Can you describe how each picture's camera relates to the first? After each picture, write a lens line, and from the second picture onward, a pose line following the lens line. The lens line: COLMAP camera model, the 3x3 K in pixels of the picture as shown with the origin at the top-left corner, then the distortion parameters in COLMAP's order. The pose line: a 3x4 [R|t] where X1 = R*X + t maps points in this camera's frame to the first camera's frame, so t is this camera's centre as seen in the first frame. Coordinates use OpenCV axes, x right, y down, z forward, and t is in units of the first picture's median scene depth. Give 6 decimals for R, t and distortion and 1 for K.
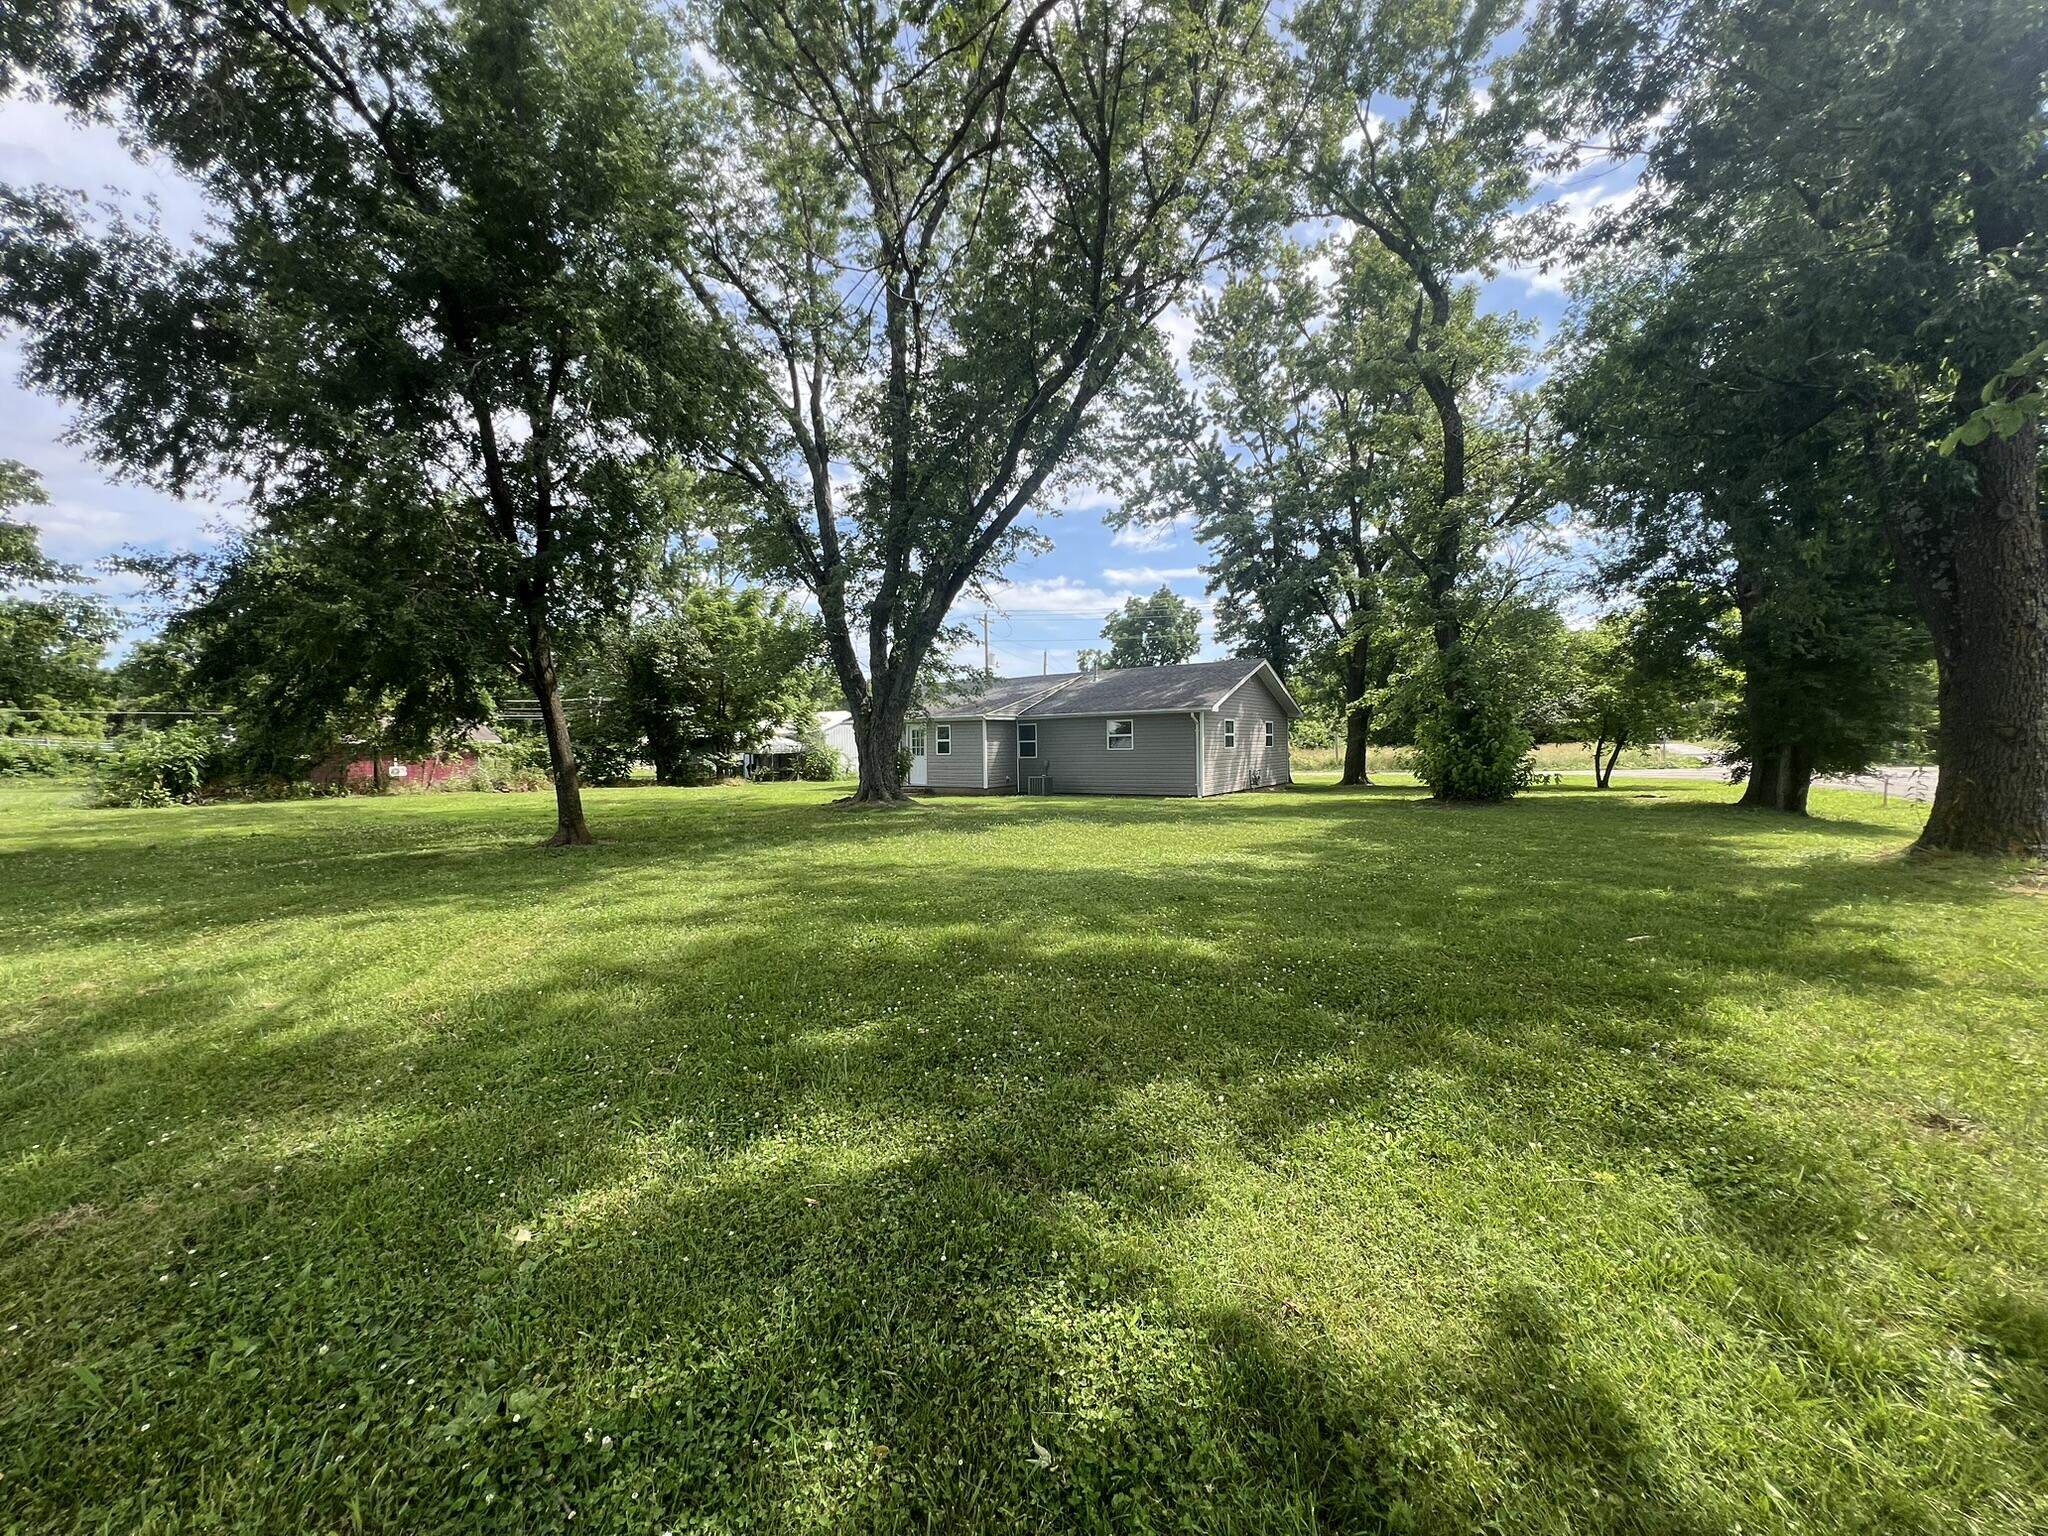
lens RADIAL K [[819.1, 0, 1024.5], [0, 819.1, 766.8], [0, 0, 1]] dist [0.001676, -0.000133]
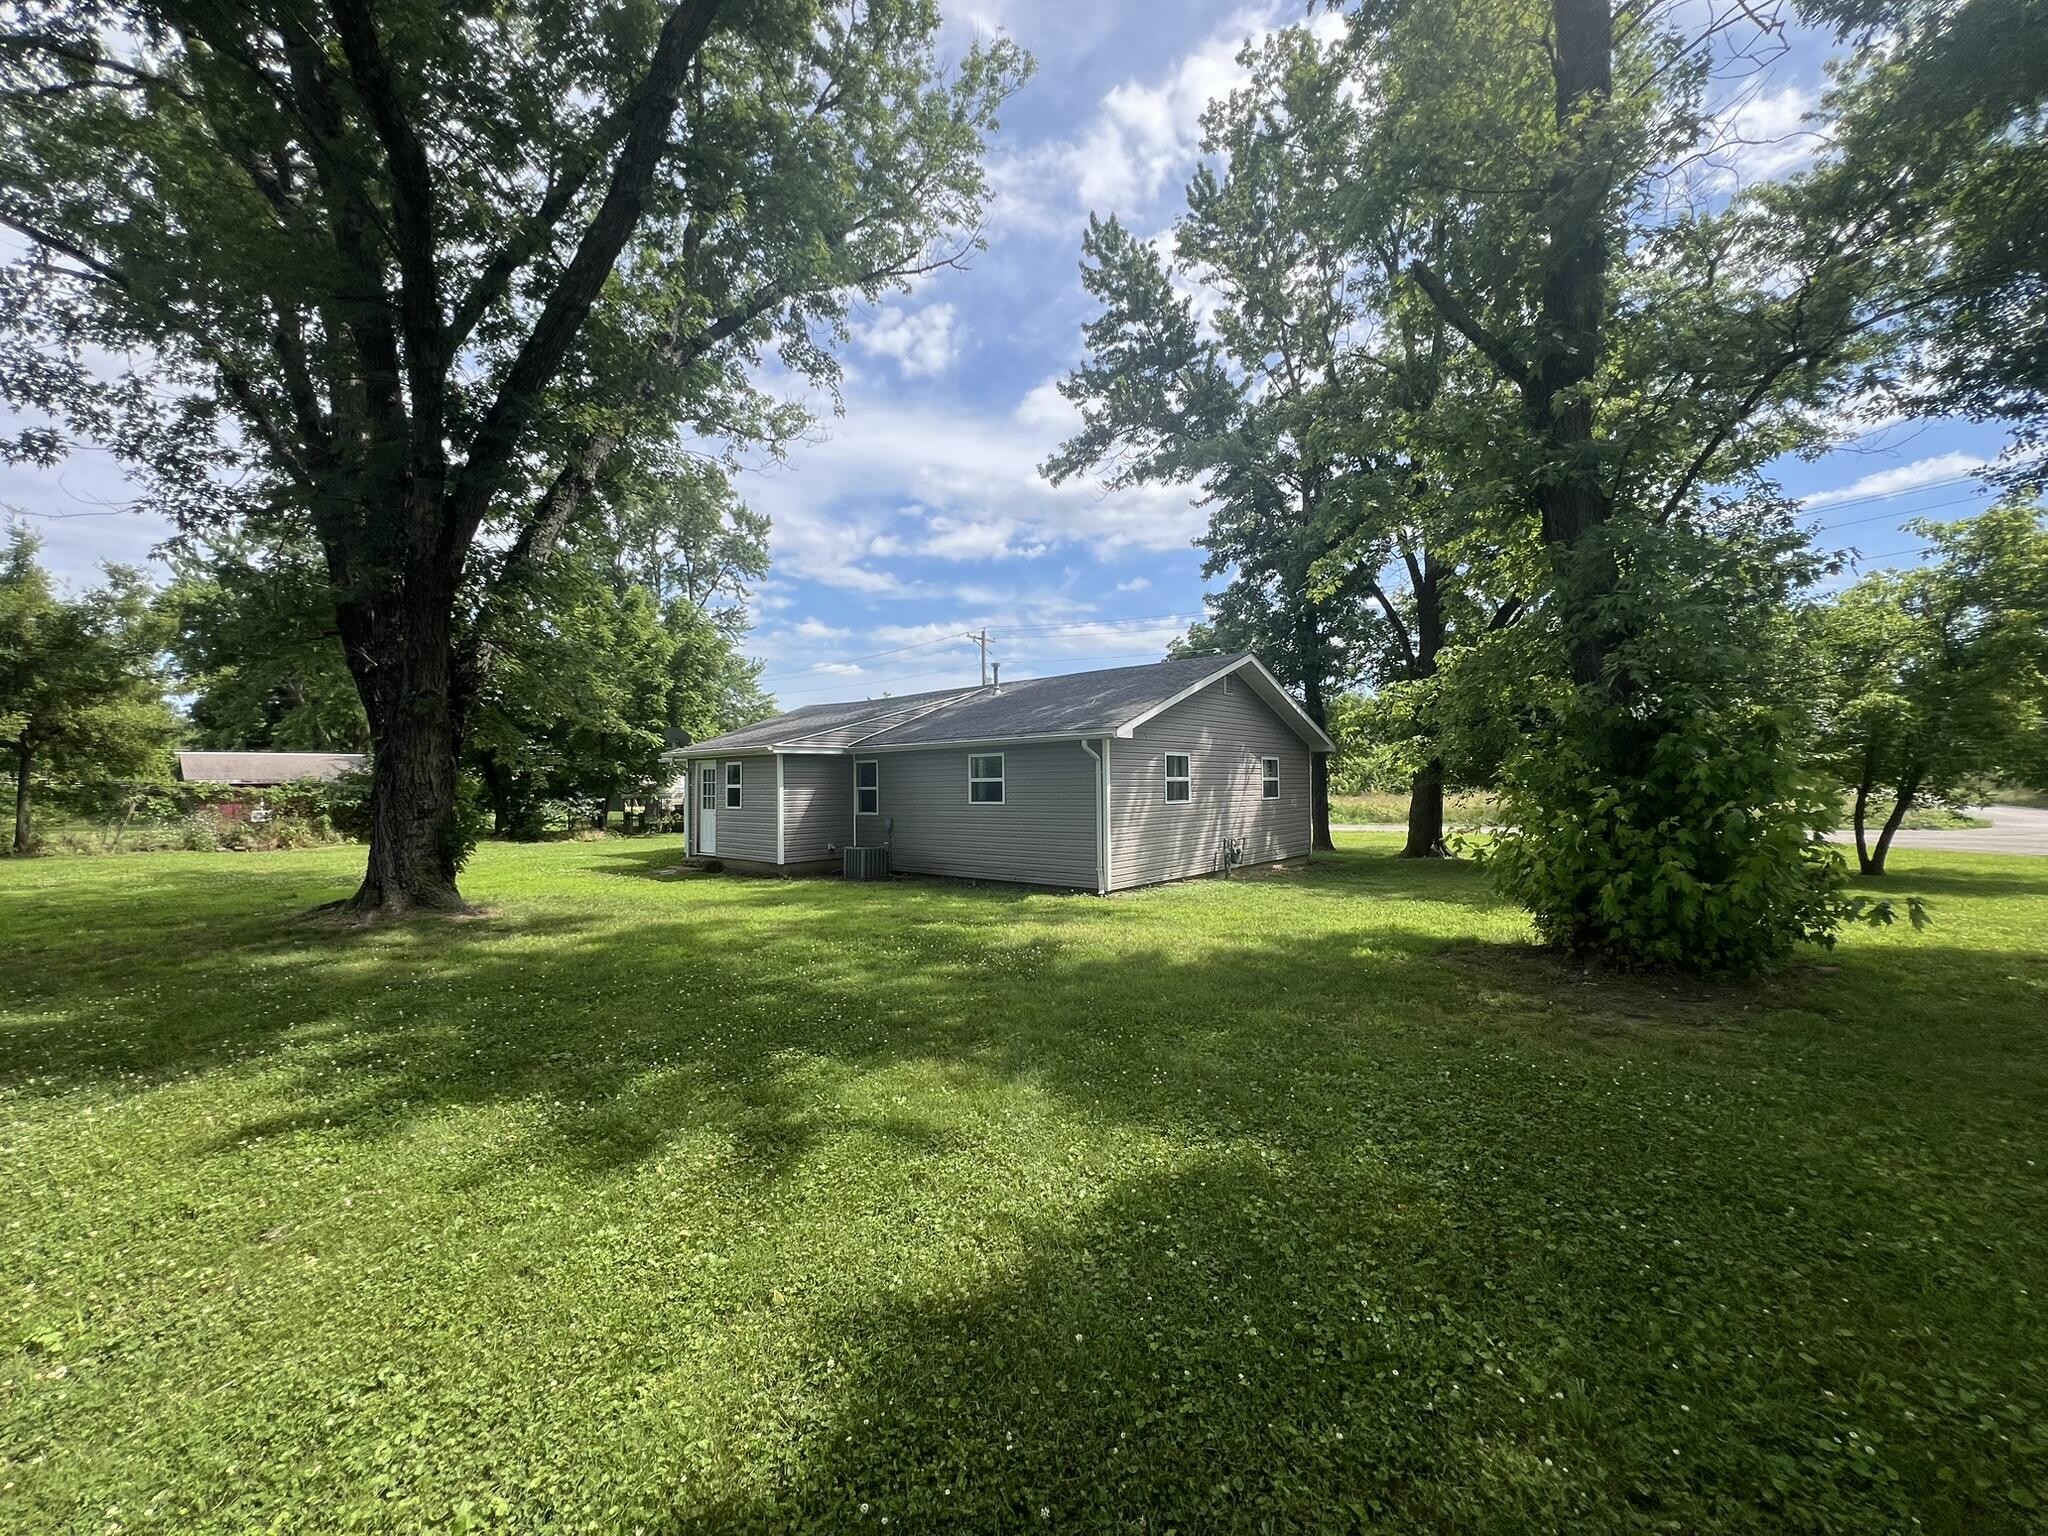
lens RADIAL K [[819.1, 0, 1028.1], [0, 819.1, 770.2], [0, 0, 1]] dist [0.001676, -0.000133]
pose [[0.994763, 0.001329, -0.102201, 0.182745], [-0.005285, 0.999247, -0.038441, -0.020365], [0.102073, 0.038780, 0.994021, 0.367350]]
